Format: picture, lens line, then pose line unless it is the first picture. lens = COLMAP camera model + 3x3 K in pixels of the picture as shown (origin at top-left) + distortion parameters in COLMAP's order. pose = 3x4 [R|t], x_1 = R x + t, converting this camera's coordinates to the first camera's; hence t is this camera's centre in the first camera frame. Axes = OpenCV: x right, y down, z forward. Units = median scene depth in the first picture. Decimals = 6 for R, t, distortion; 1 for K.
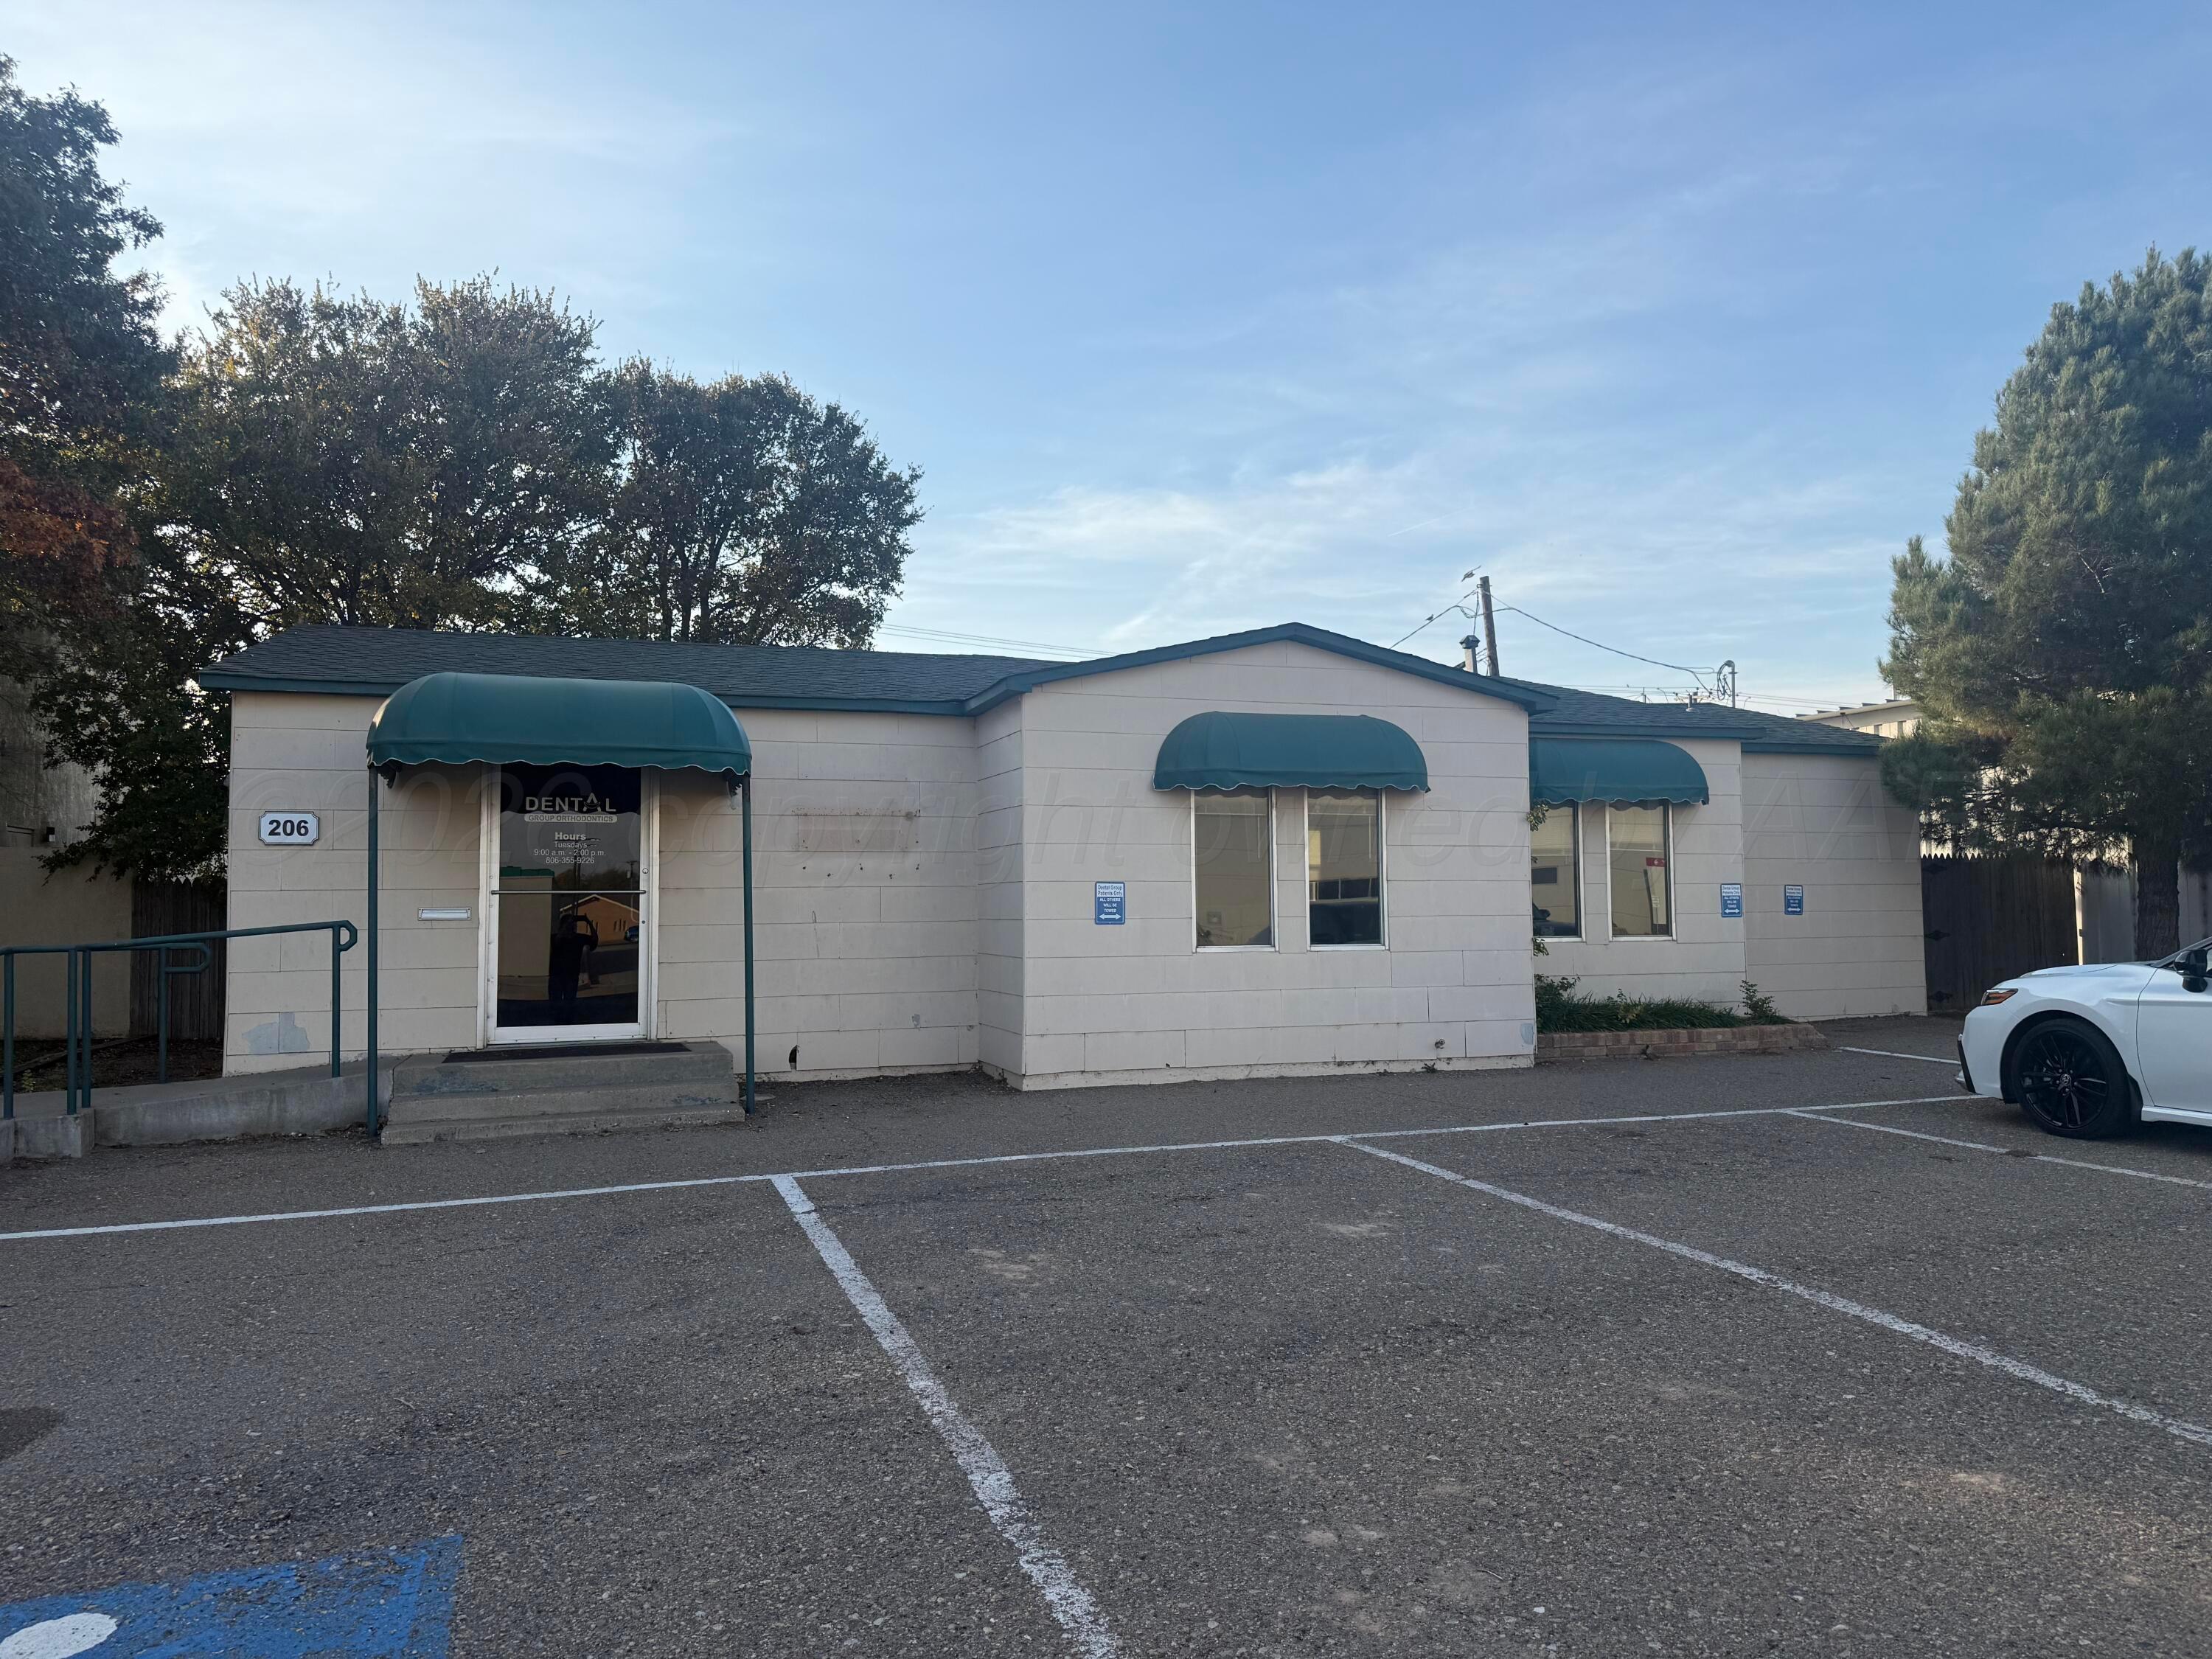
lens RADIAL K [[1555.1, 0, 1105.9], [0, 1555.1, 833.9], [0, 0, 1]] dist [0.039916, -0.052002]
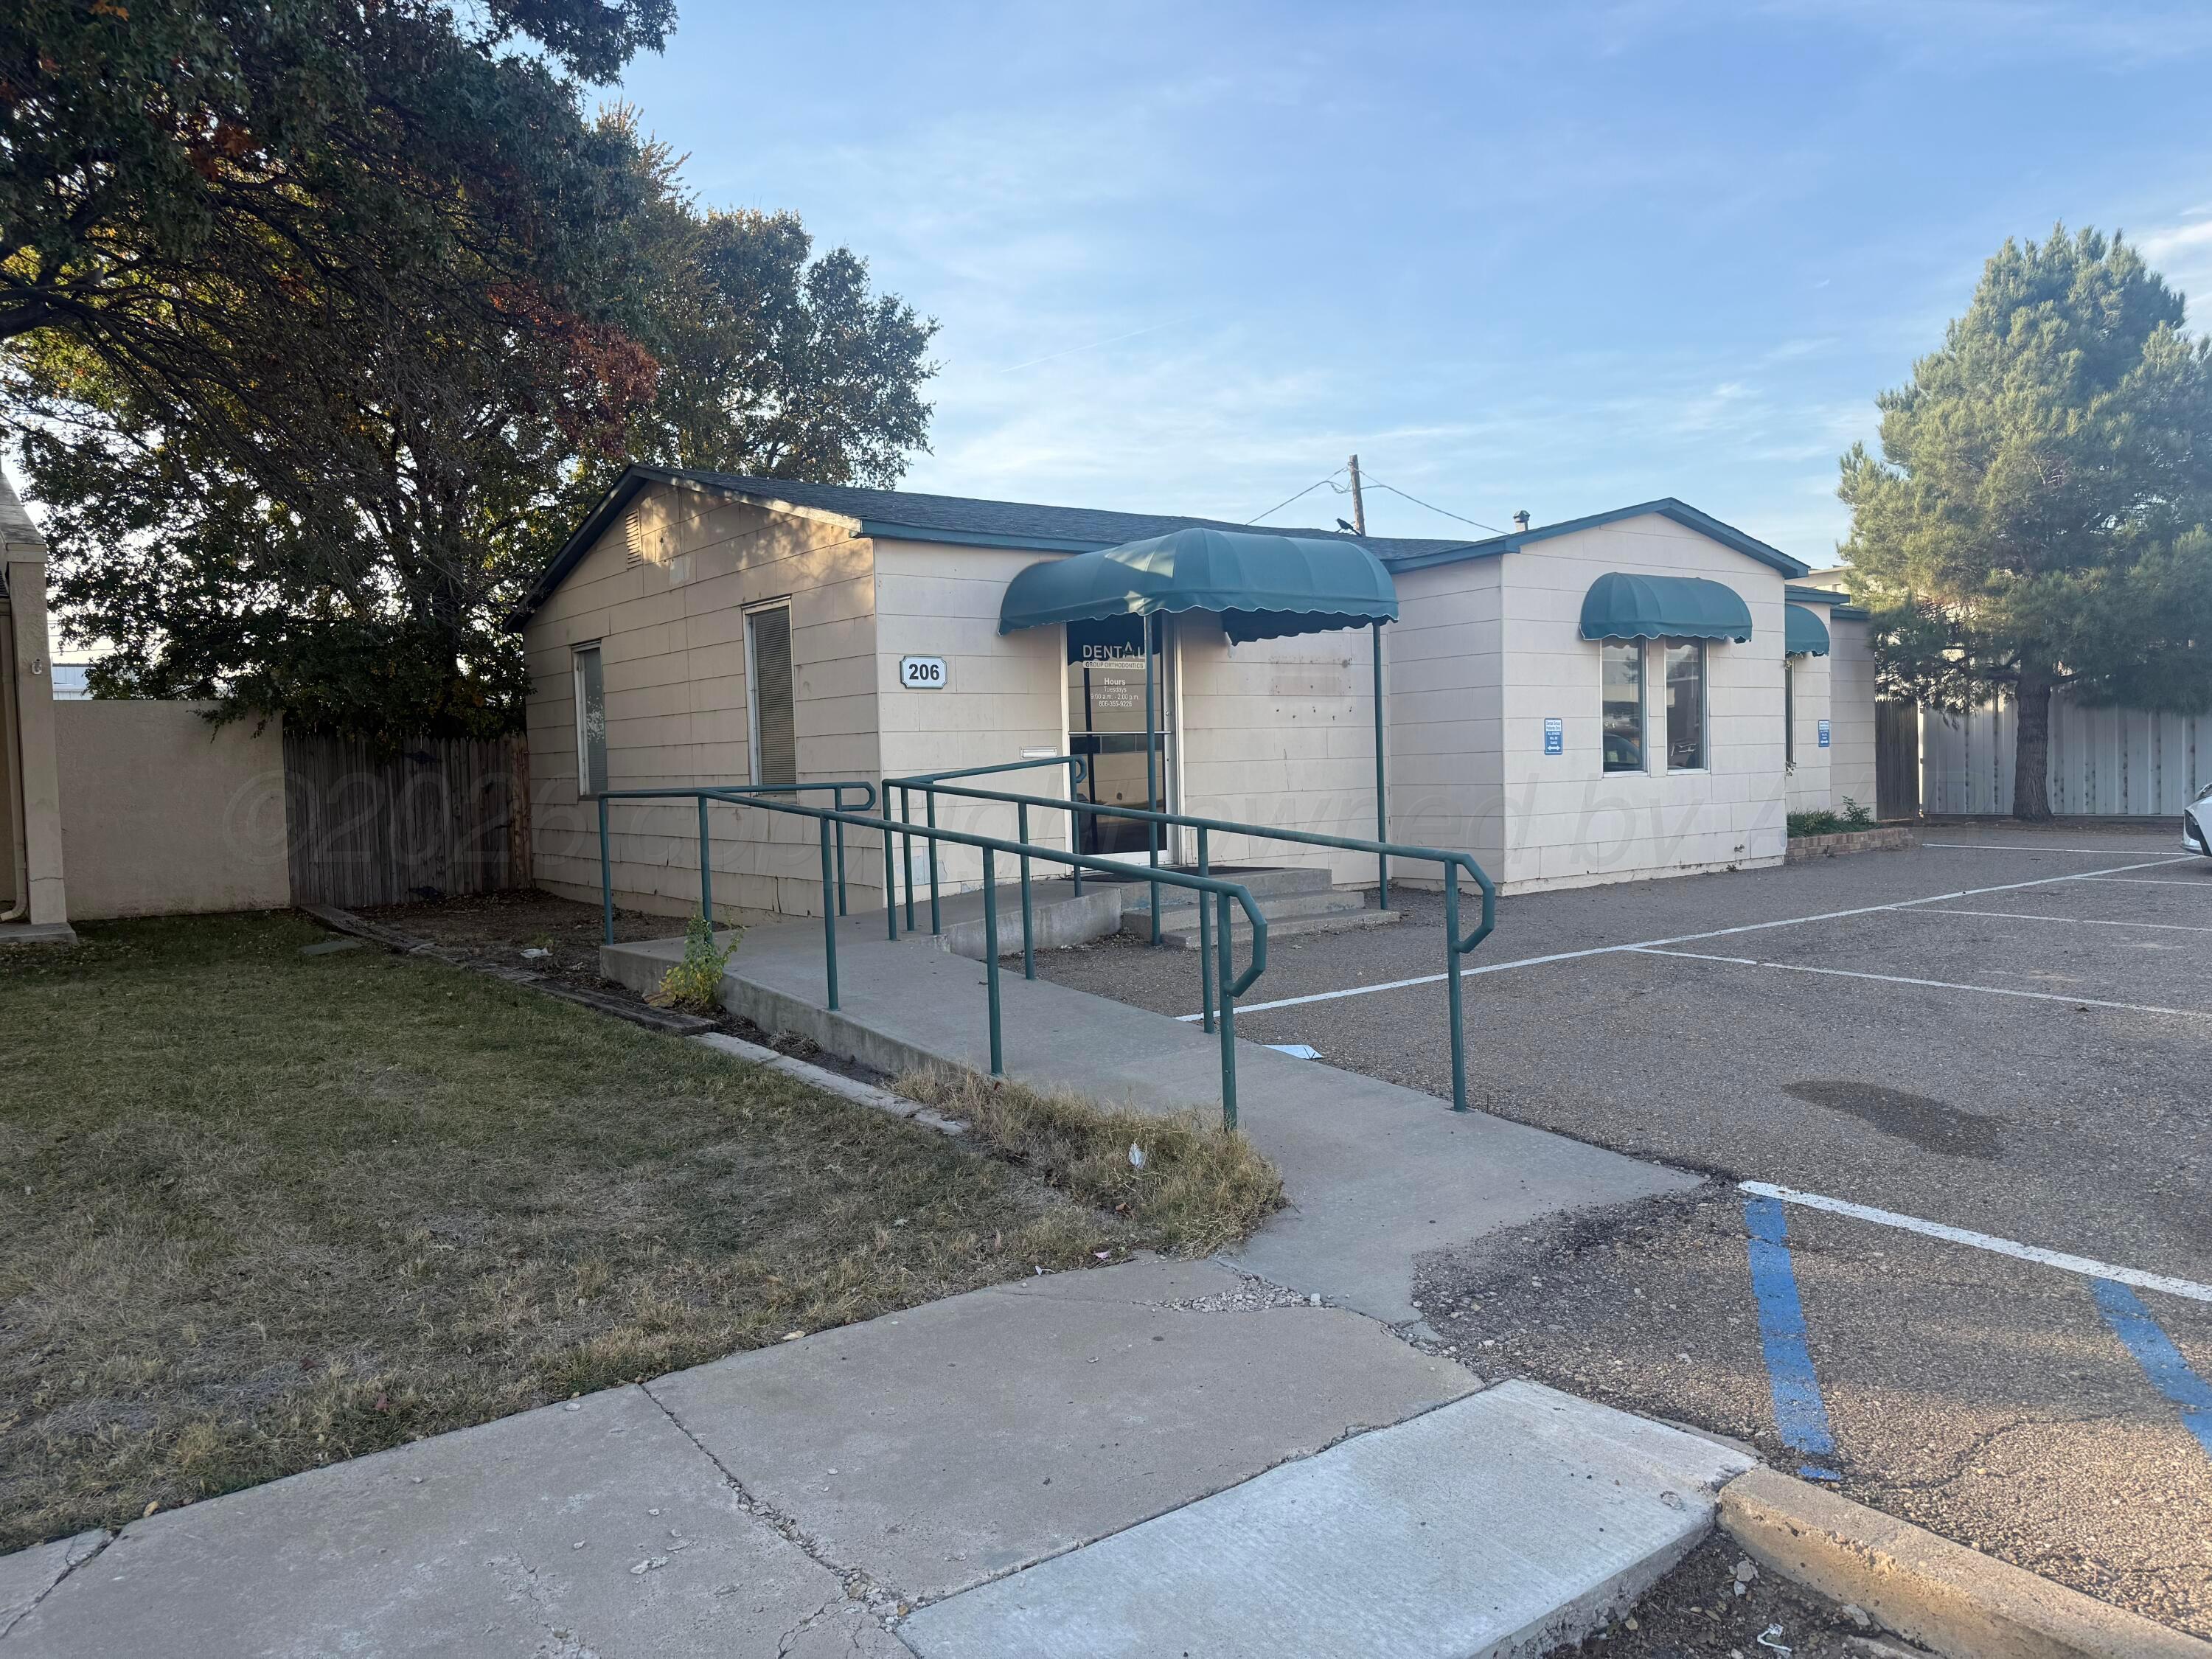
lens RADIAL K [[1555.1, 0, 1112.1], [0, 1555.1, 838.1], [0, 0, 1]] dist [0.039916, -0.052002]
pose [[0.945423, -0.036120, 0.323837, -0.596978], [0.008731, 0.996288, 0.085636, 0.014906], [-0.325728, -0.078135, 0.942229, -0.002498]]
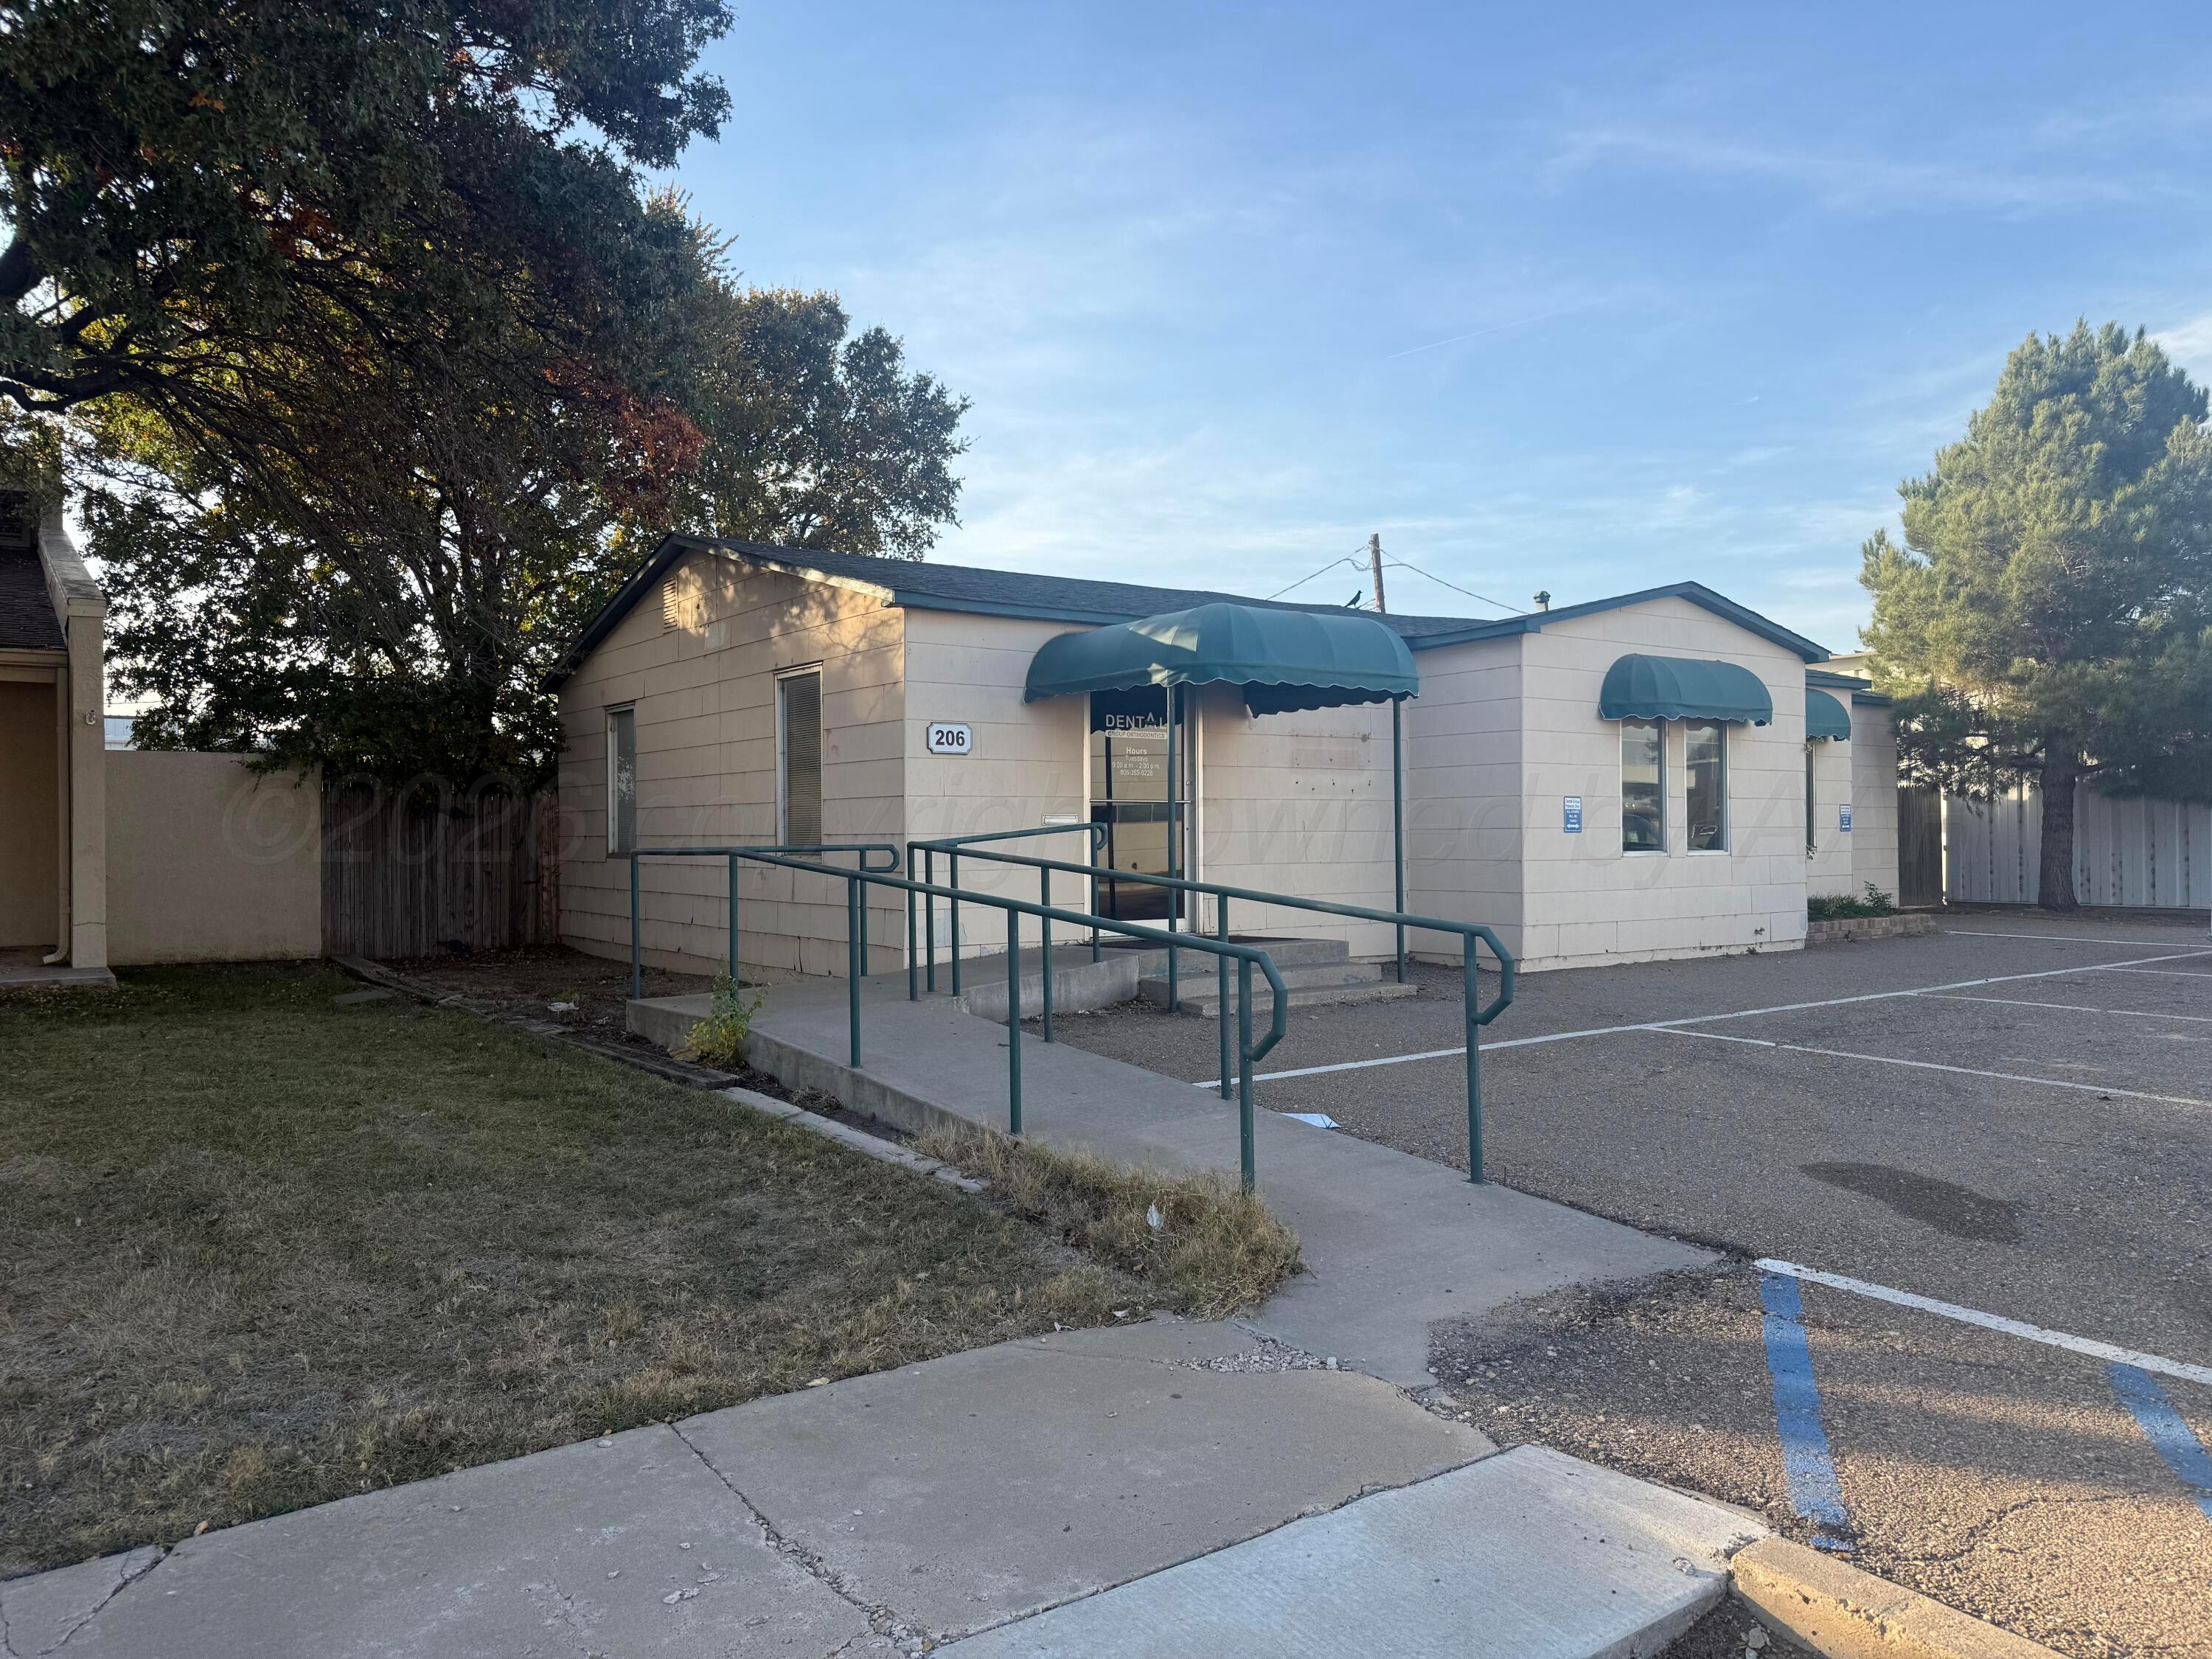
lens RADIAL K [[1555.1, 0, 1091.5], [0, 1555.1, 837.9], [0, 0, 1]] dist [0.039916, -0.052002]
pose [[0.953008, -0.001676, 0.302940, -0.602560], [-0.011116, 0.999118, 0.040499, 0.015689], [-0.302741, -0.041964, 0.952149, -0.010547]]
